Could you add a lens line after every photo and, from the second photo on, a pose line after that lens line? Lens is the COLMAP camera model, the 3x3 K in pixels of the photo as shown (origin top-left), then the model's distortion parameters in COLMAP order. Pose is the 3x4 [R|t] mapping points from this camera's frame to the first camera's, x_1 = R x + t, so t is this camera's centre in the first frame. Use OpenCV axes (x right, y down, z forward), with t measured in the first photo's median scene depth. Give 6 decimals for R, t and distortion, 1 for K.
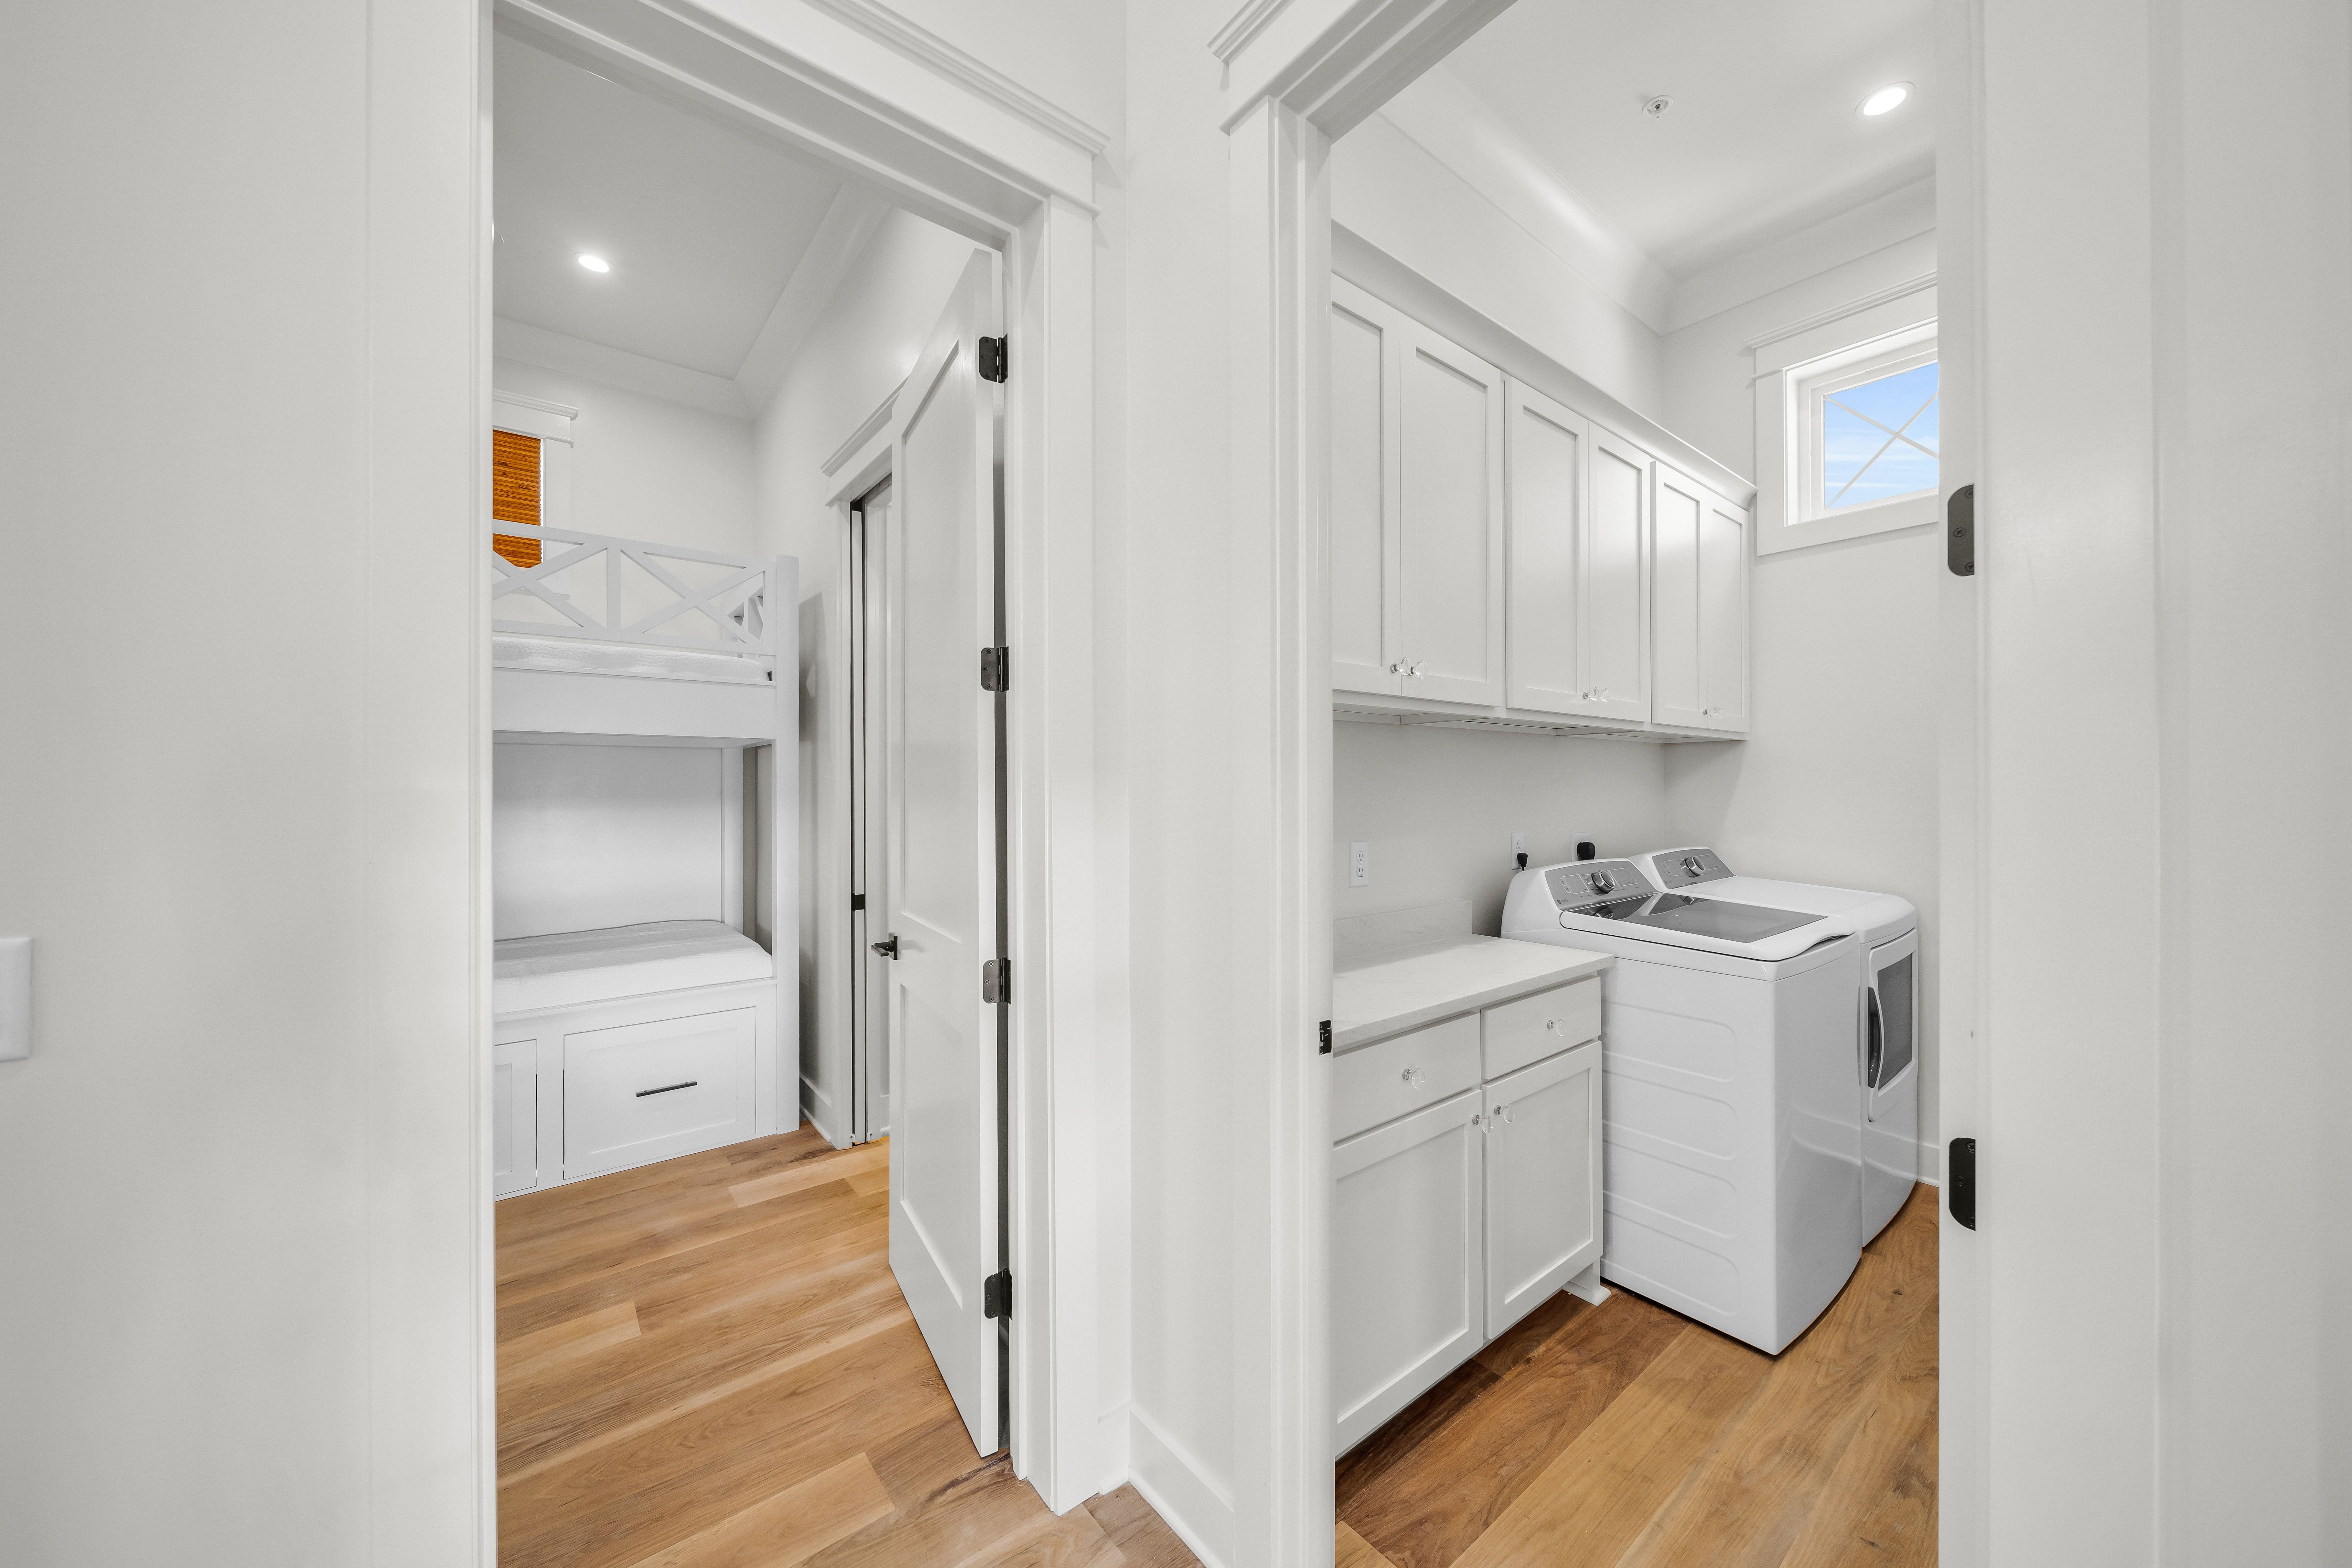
lens RADIAL K [[820.0, 0, 1174.9], [0, 820.0, 787.6], [0, 0, 1]] dist [-0.002470, -0.000118]
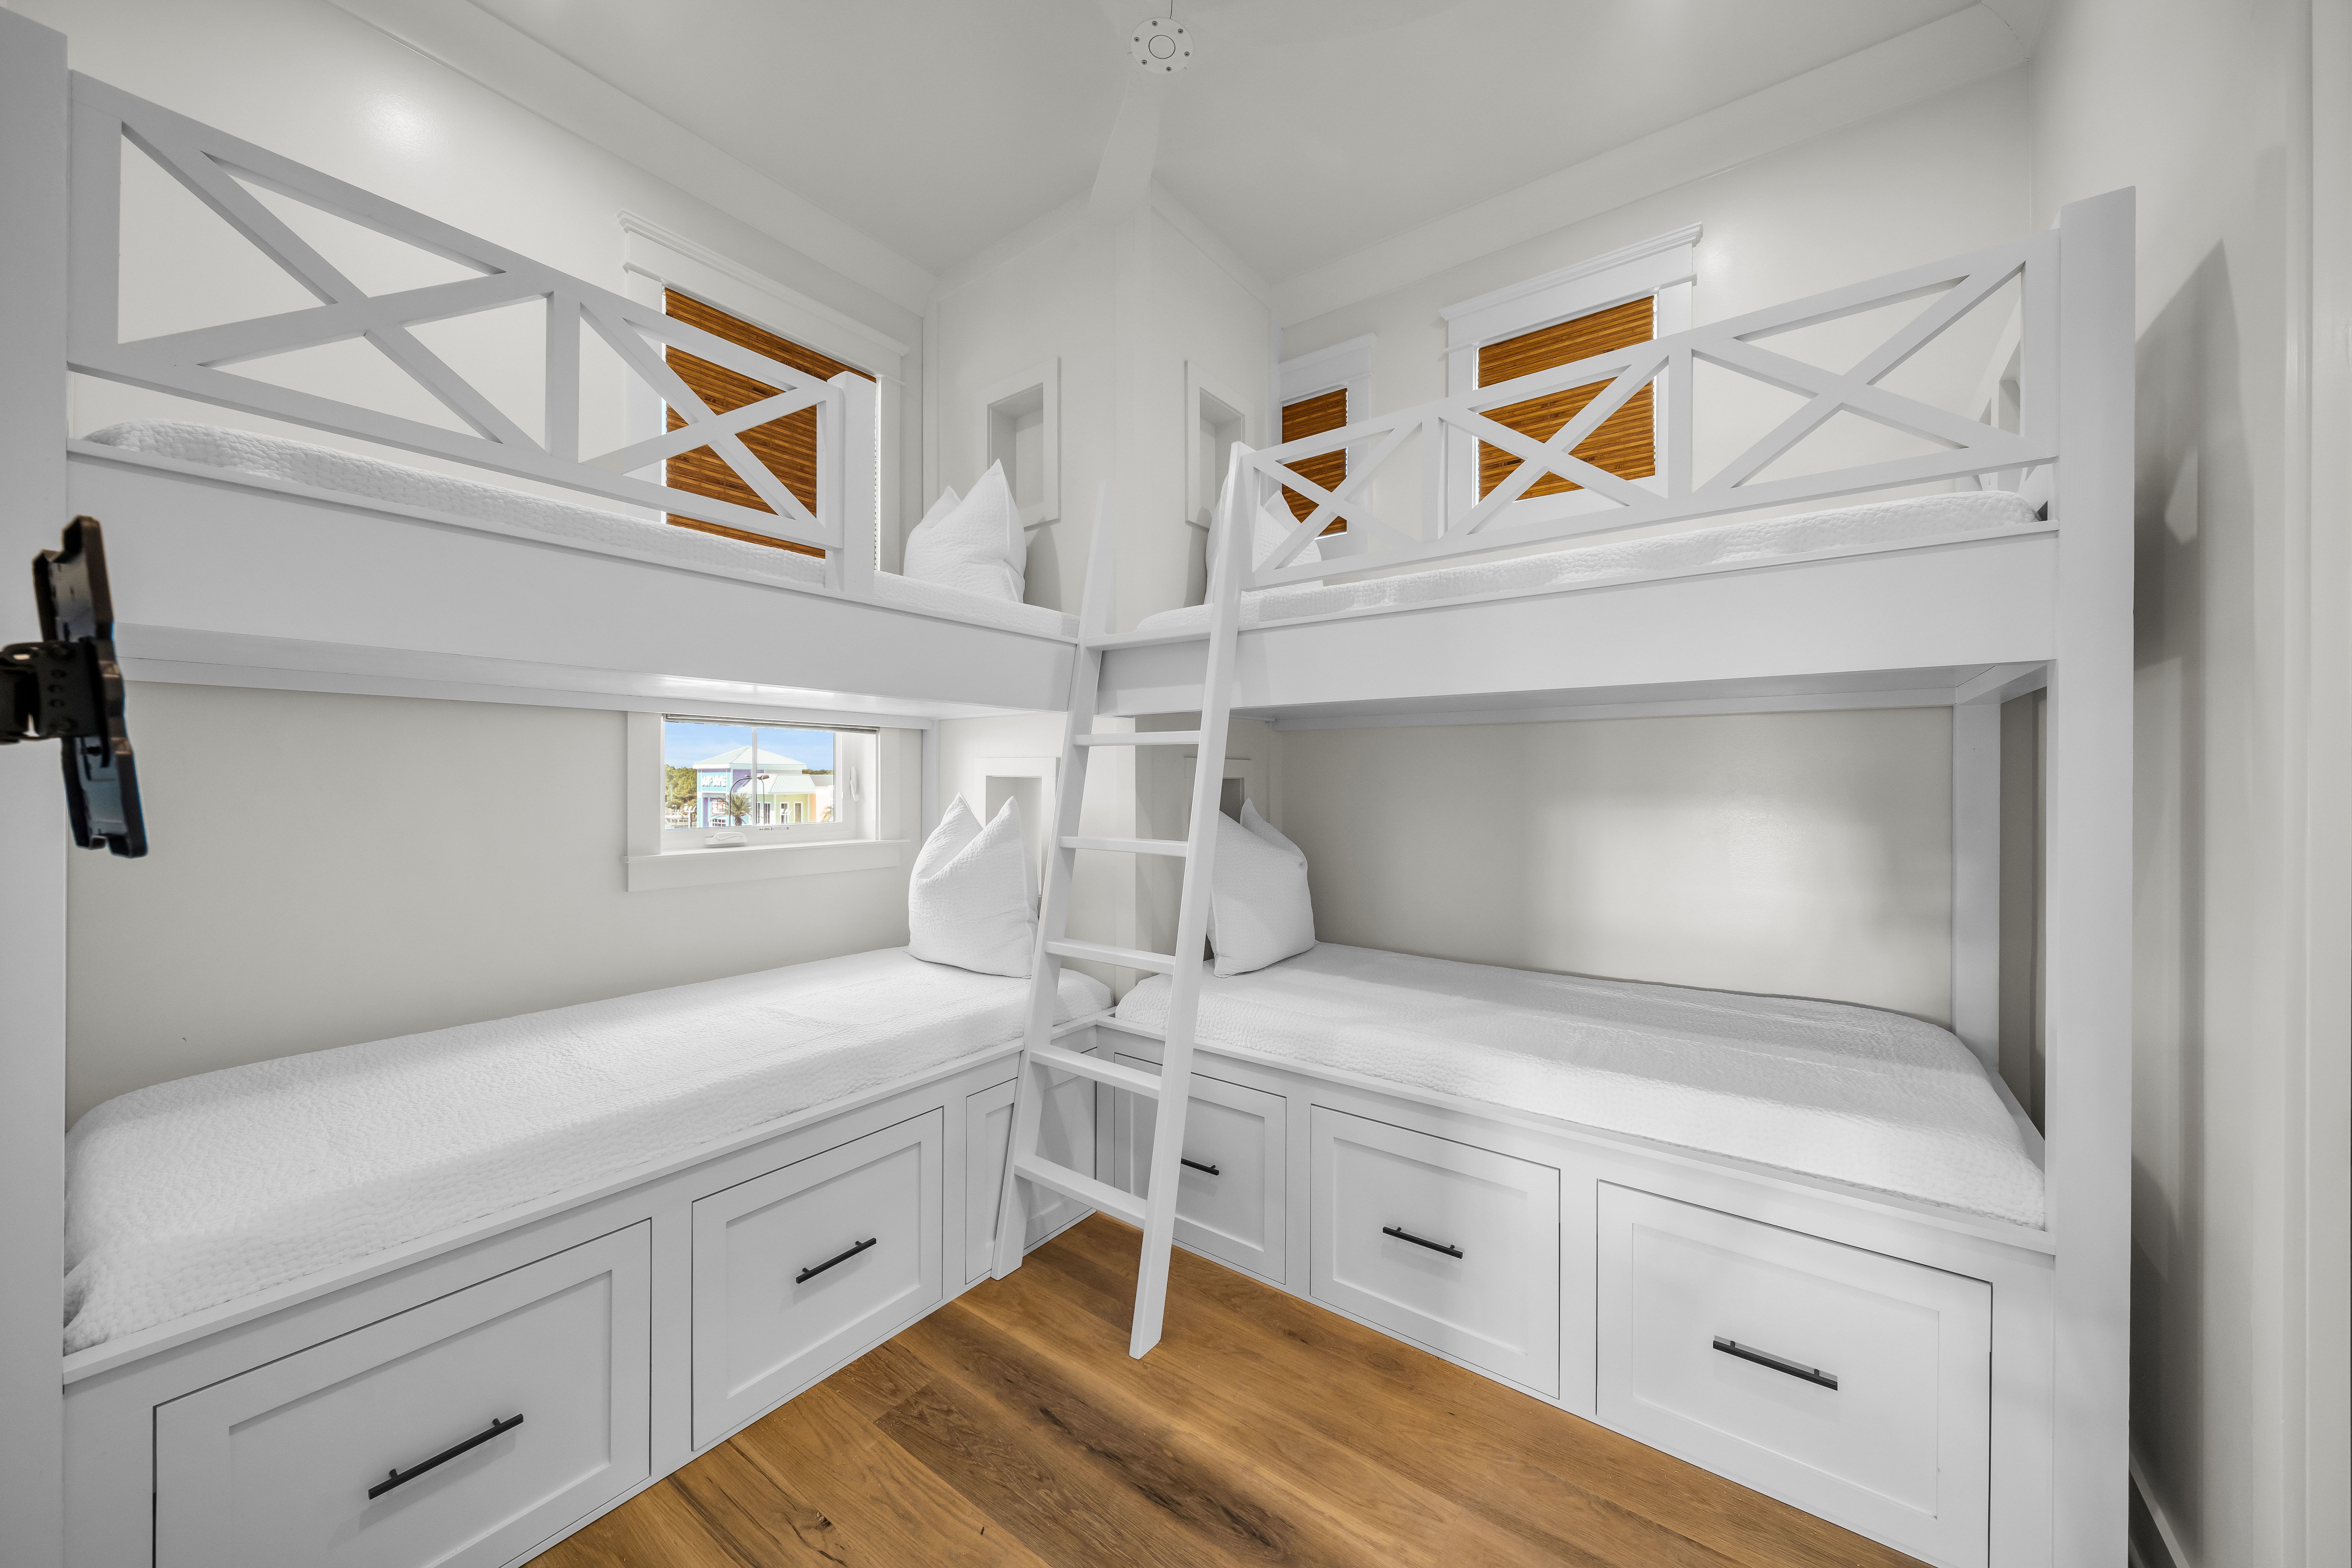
lens RADIAL K [[820.0, 0, 1175.8], [0, 820.0, 777.0], [0, 0, 1]] dist [-0.002470, -0.000118]
pose [[0.265400, 0.004094, -0.964130, -0.194062], [-0.000496, 0.999991, 0.004110, -0.000627], [0.964138, -0.000613, 0.265400, 0.431806]]
